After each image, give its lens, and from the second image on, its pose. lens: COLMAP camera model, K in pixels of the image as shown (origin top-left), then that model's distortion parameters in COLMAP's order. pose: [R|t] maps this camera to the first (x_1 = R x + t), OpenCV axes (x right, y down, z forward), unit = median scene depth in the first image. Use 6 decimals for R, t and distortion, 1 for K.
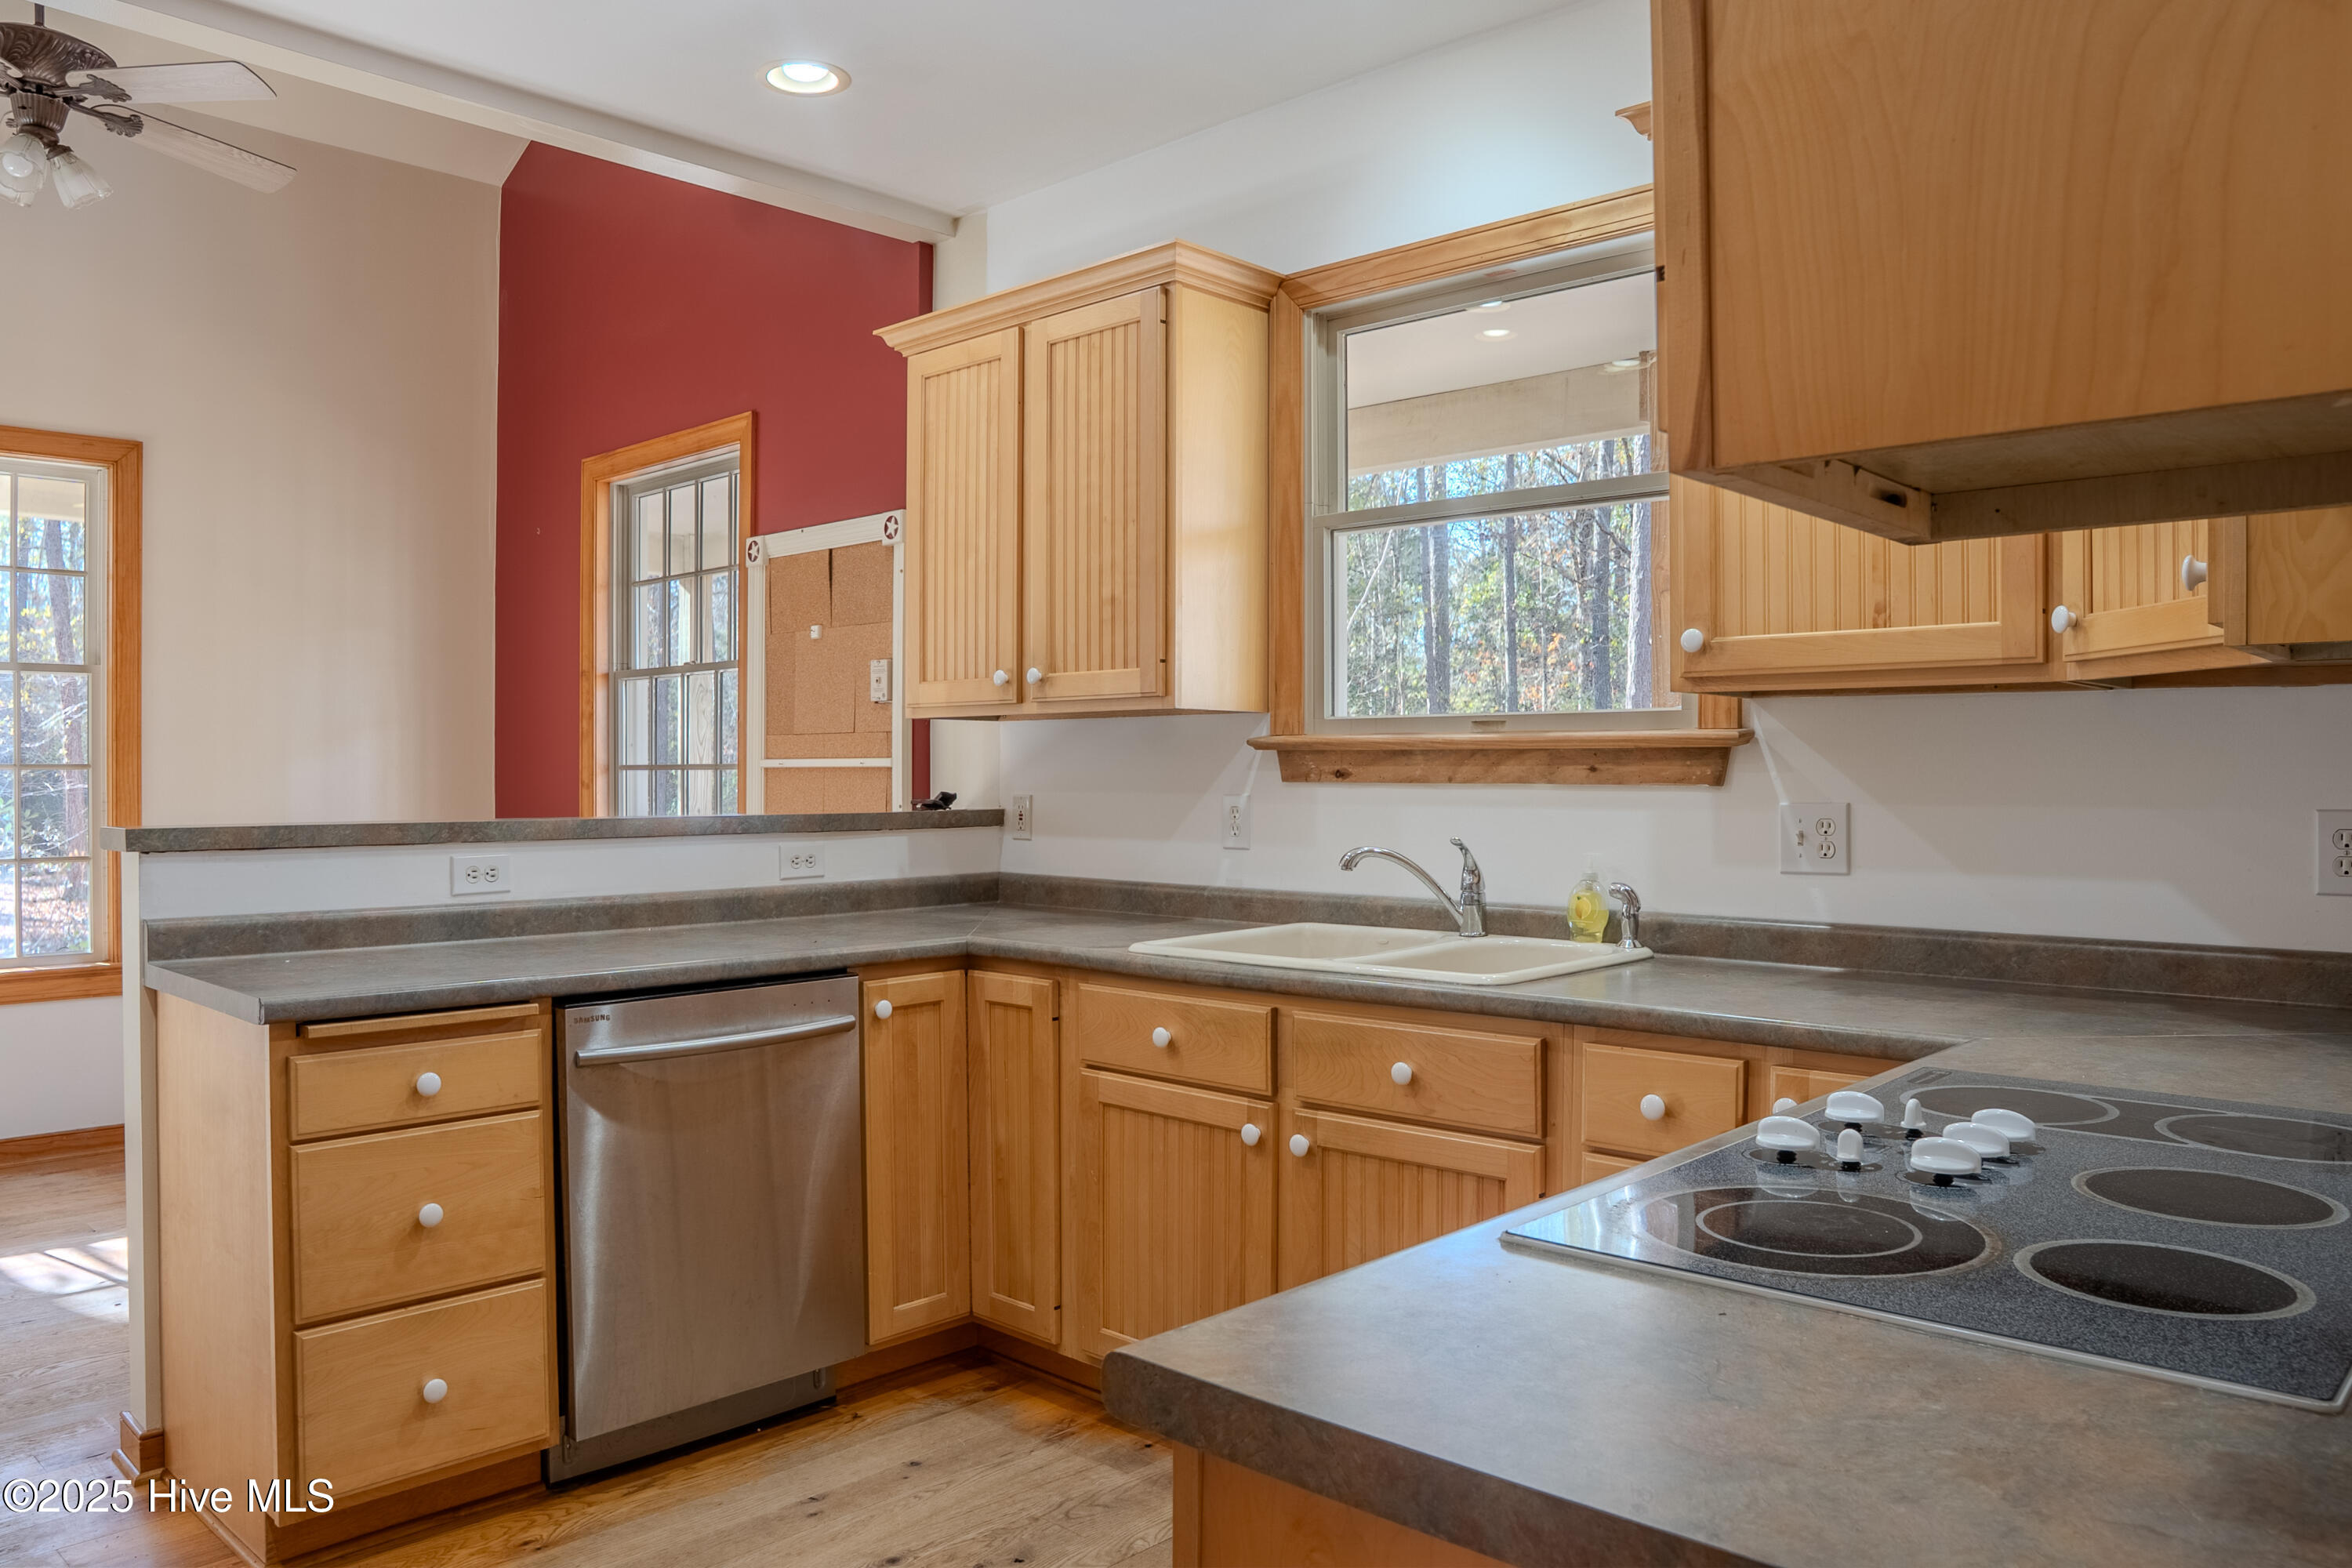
lens RADIAL K [[1661.6, 0, 1182.6], [0, 1661.6, 777.2], [0, 0, 1]] dist [-0.044776, 0.015807]
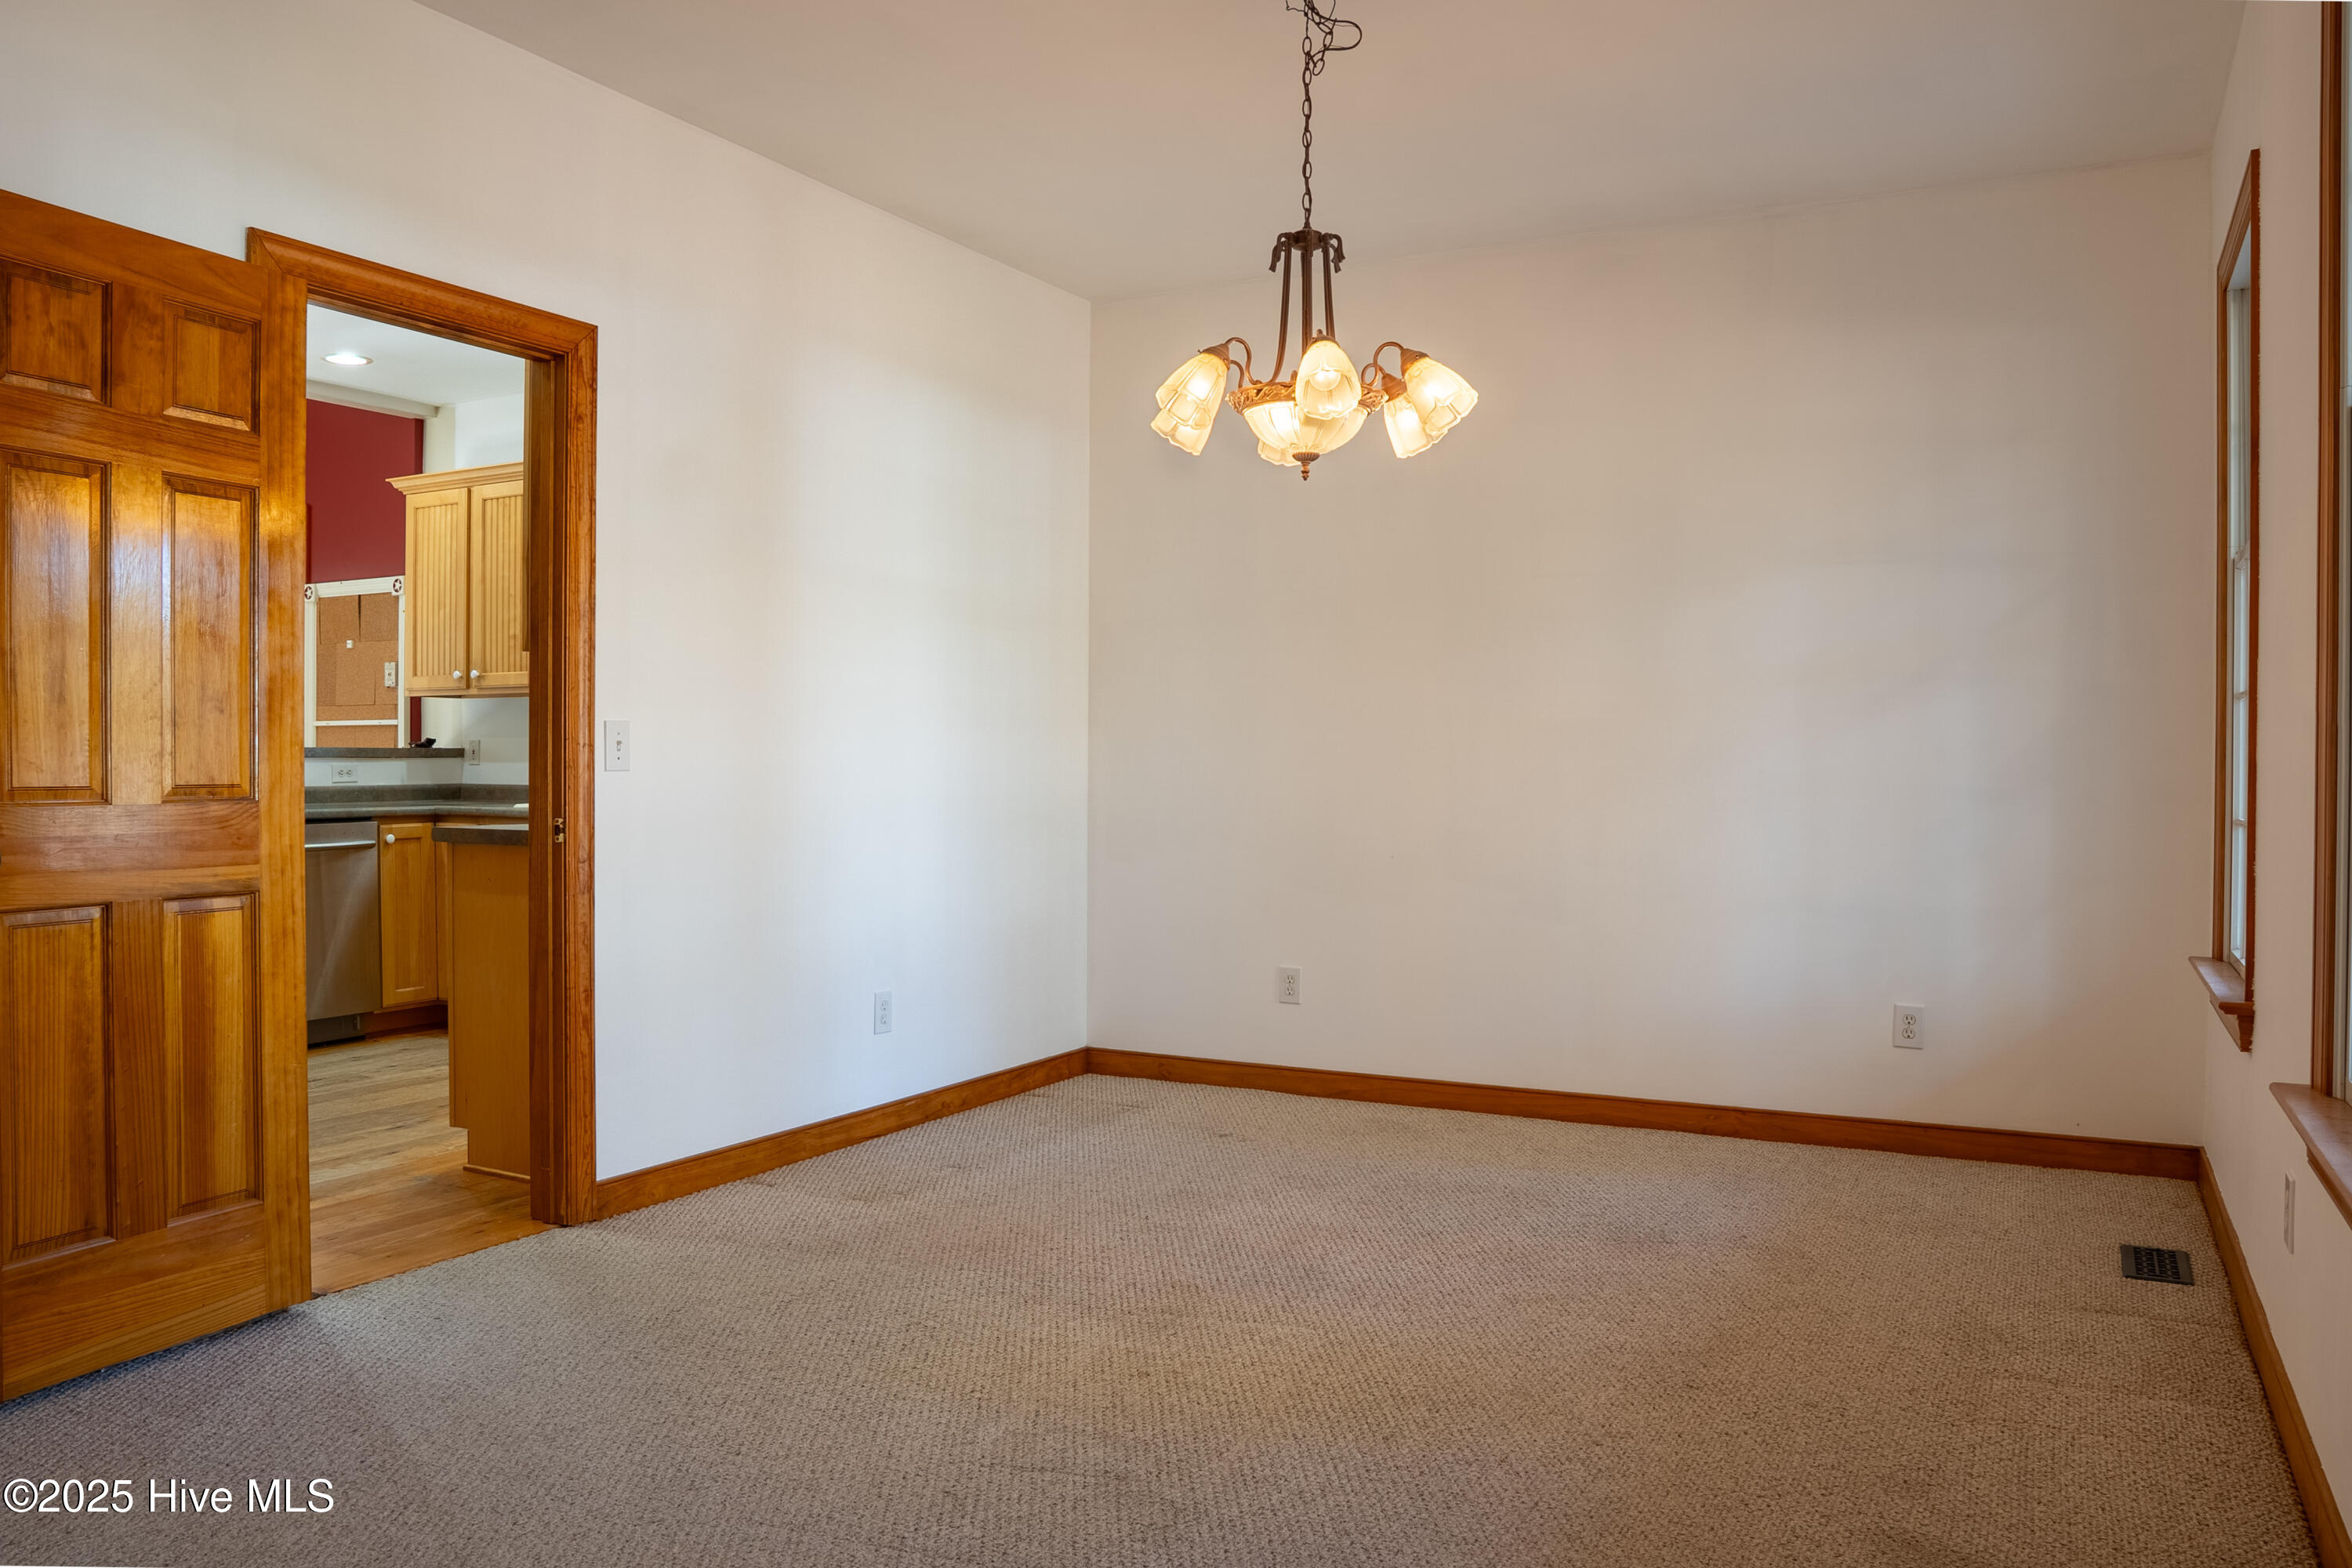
lens RADIAL K [[1661.6, 0, 1104.1], [0, 1661.6, 776.5], [0, 0, 1]] dist [-0.044776, 0.015807]
pose [[0.975496, -0.000198, 0.220017, 0.176734], [-0.001529, 0.999969, 0.007679, 0.036164], [-0.220011, -0.007828, 0.975466, -0.899417]]
